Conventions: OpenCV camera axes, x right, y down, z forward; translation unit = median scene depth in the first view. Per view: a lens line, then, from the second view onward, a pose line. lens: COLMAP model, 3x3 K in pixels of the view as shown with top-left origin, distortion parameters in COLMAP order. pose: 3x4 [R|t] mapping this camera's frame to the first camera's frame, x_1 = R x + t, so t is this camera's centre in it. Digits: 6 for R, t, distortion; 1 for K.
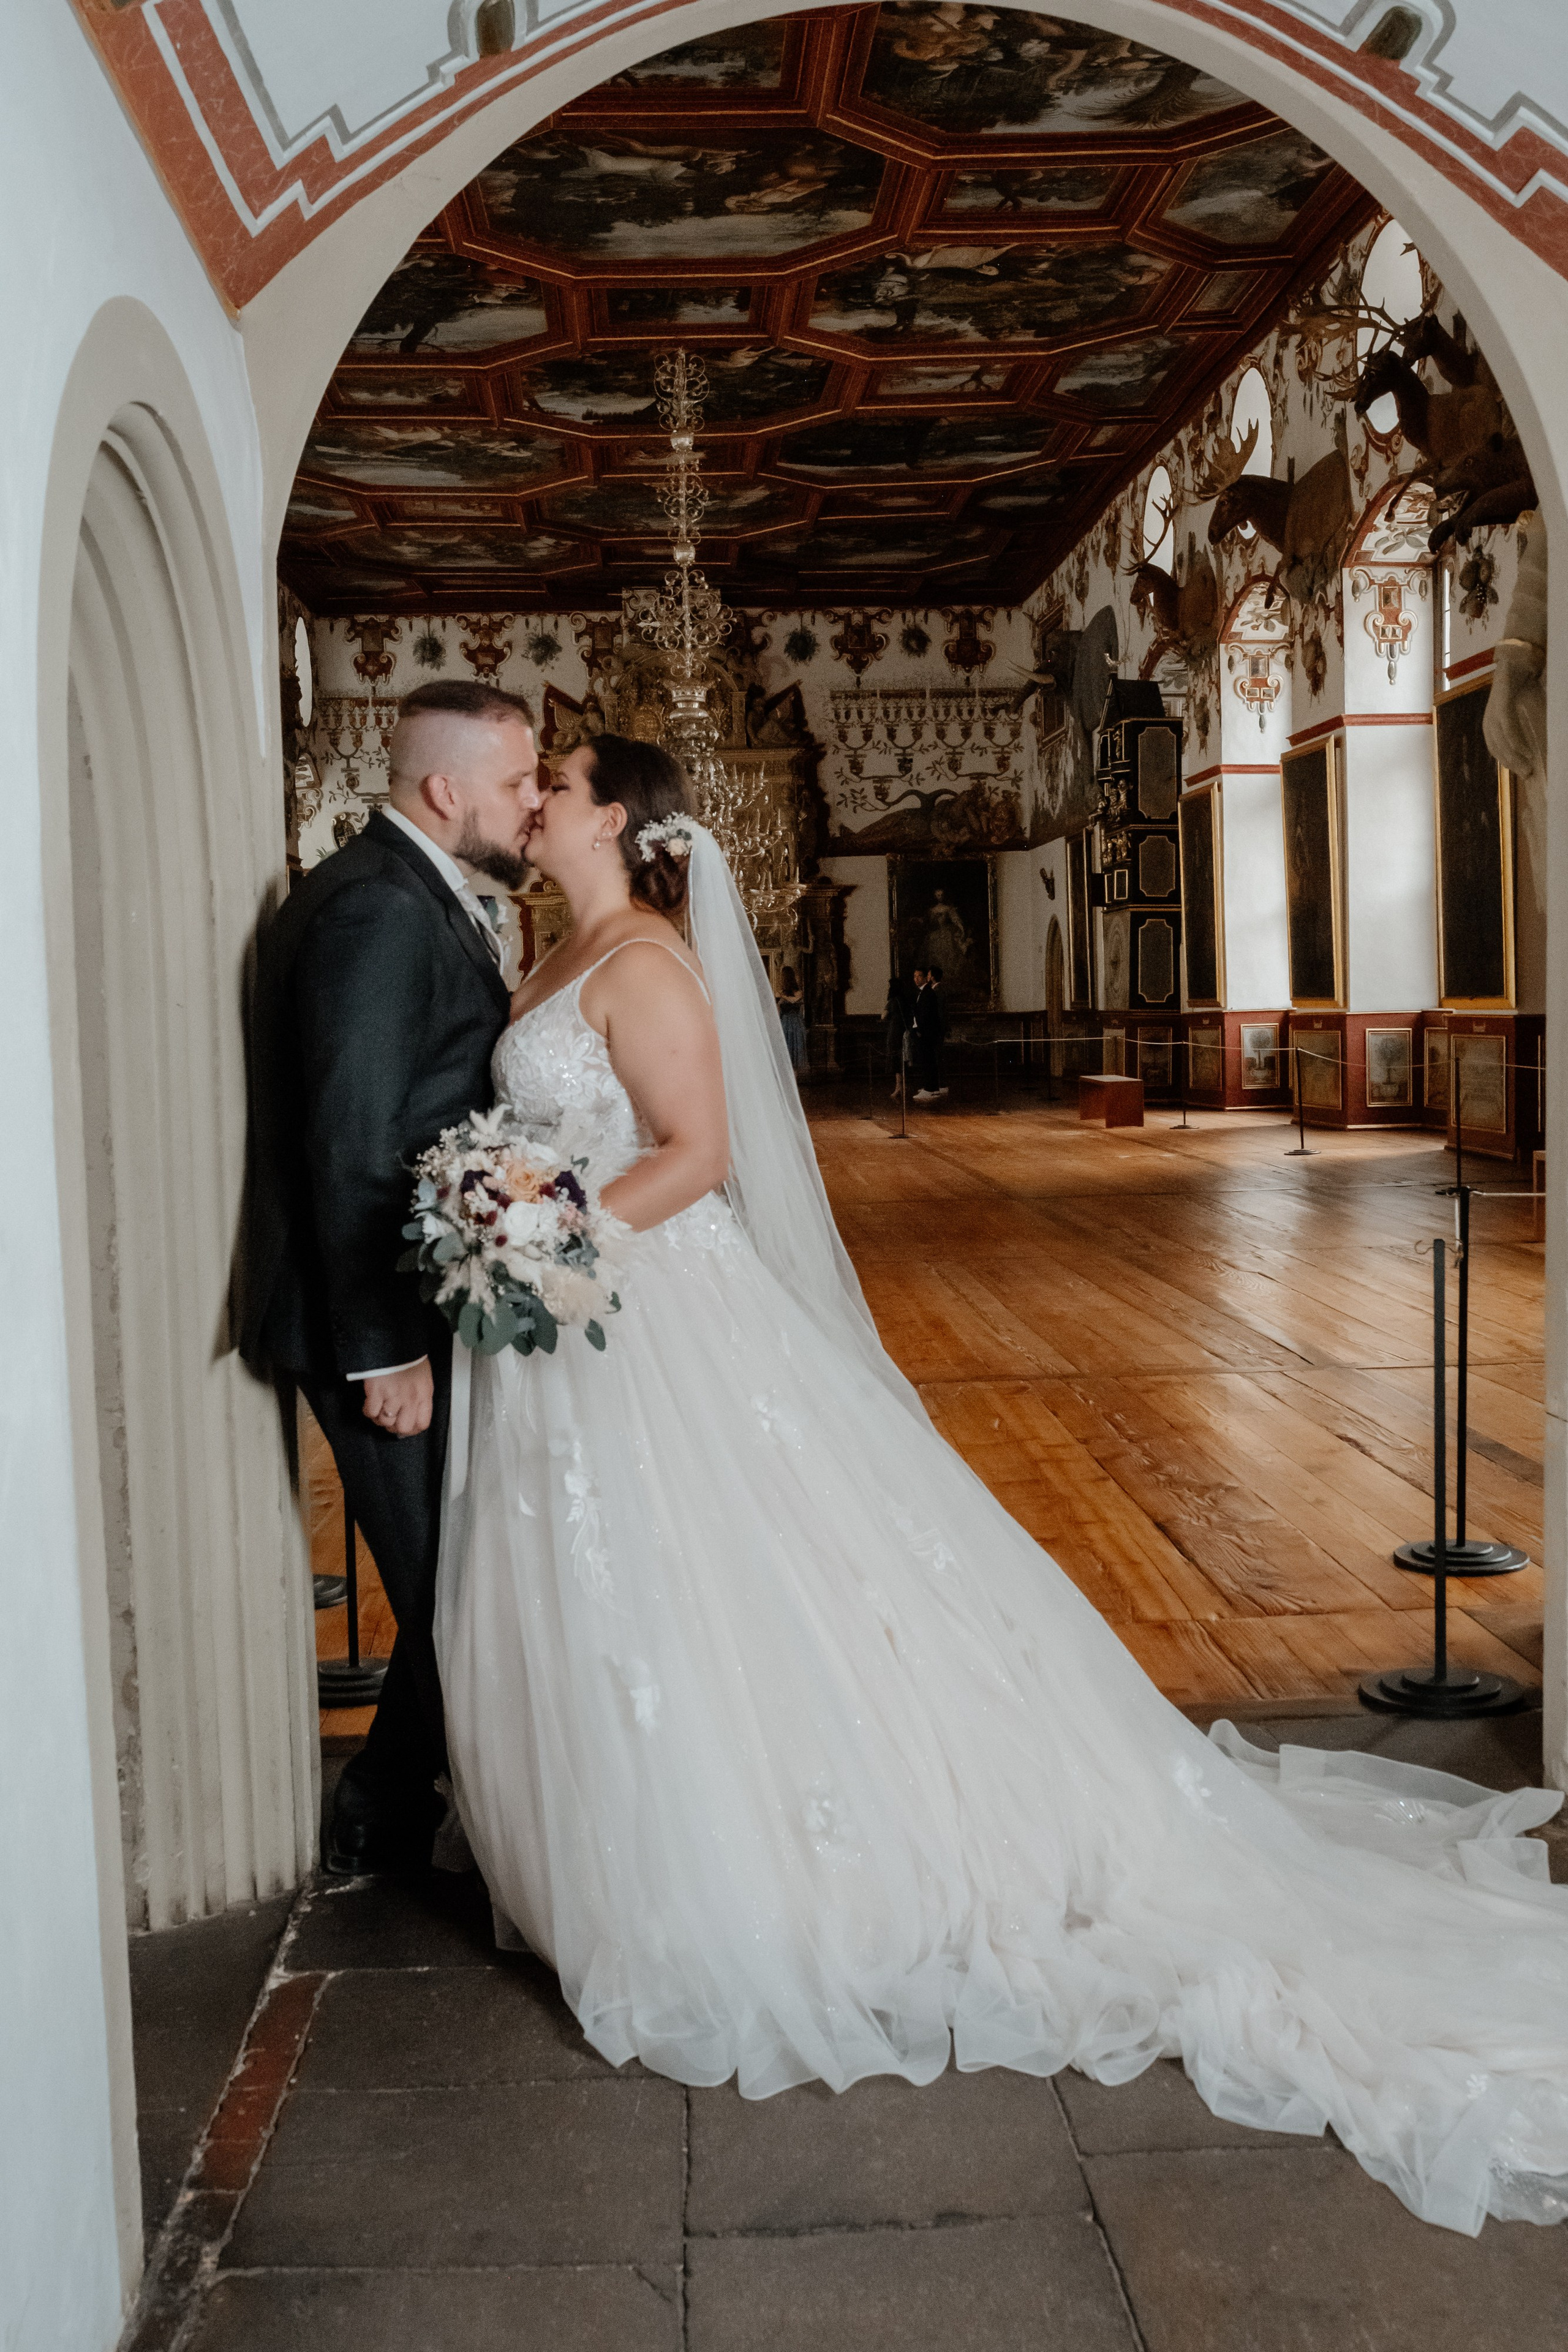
lens RADIAL K [[2693.0, 0, 784.0], [0, 2693.0, 1176.0], [0, 0, 1]] dist [-0.013366, -0.002084]
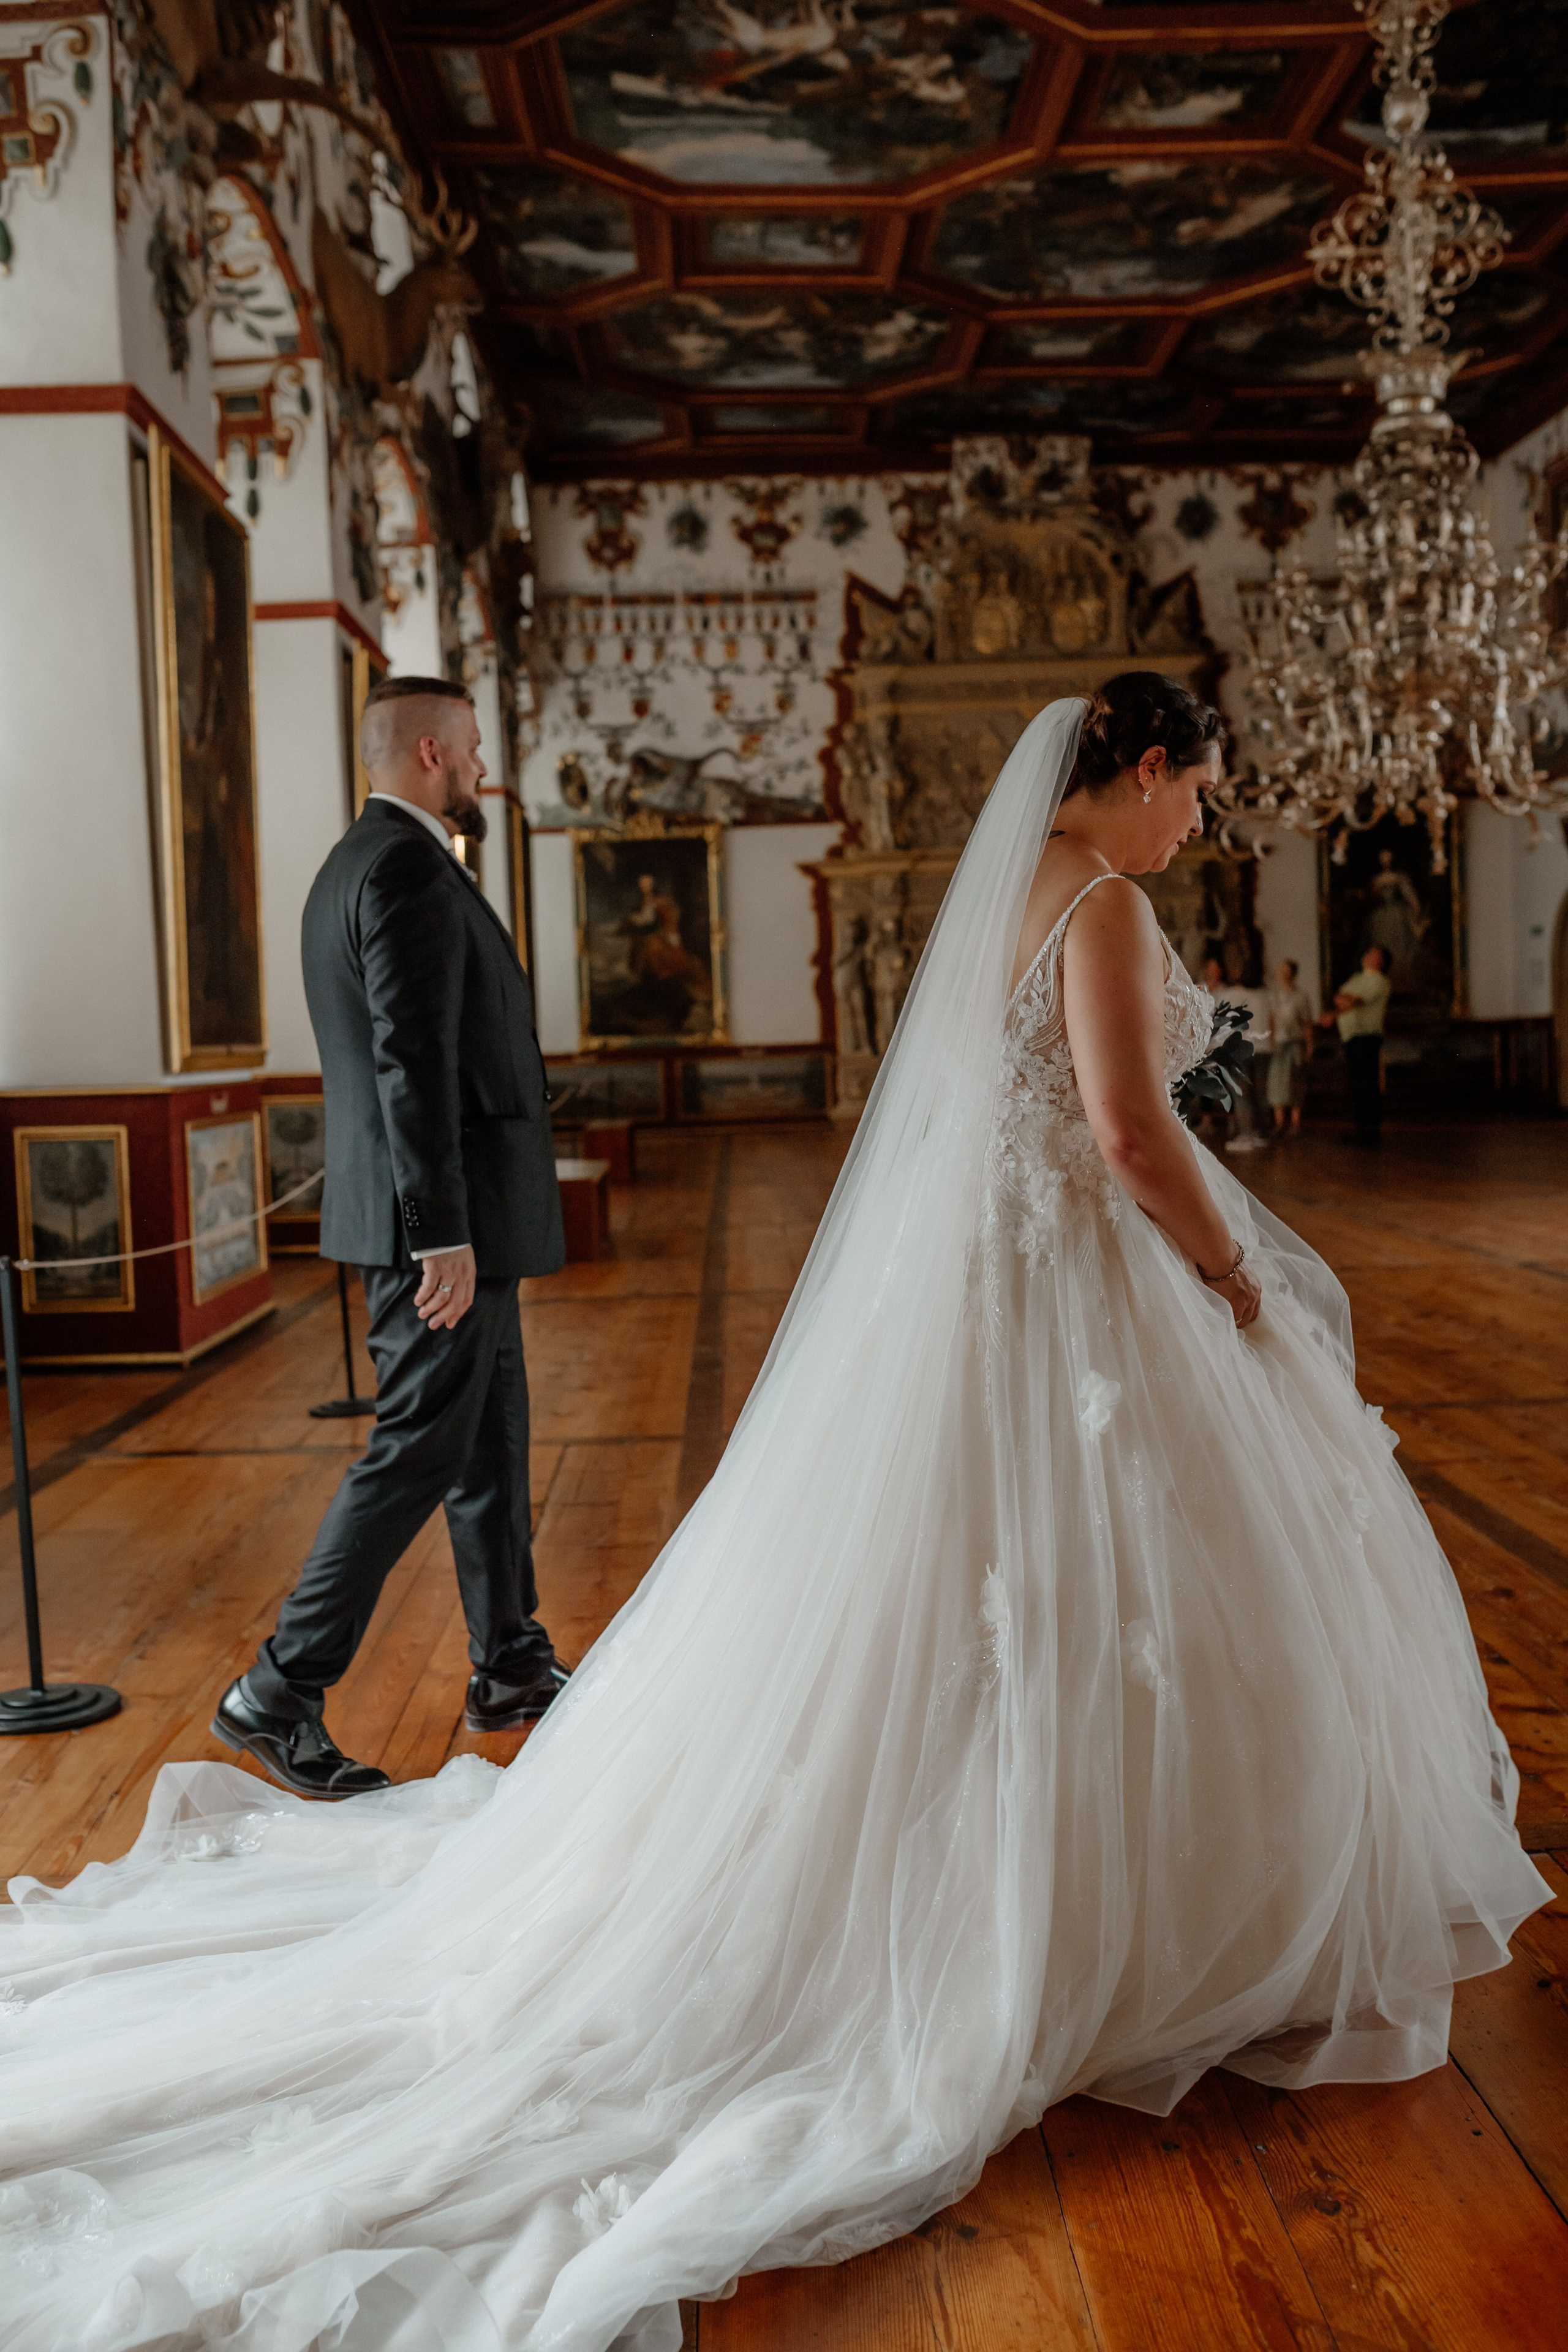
lens RADIAL K [[2547.6, 0, 783.1], [0, 2547.6, 1129.8], [0, 0, 1]] dist [-0.013336, 0.010001]
pose [[0.999581, -0.007082, -0.028065, -0.087907], [0.006400, 0.999683, -0.024331, -0.015956], [0.028229, 0.024142, 0.999310, 0.316926]]
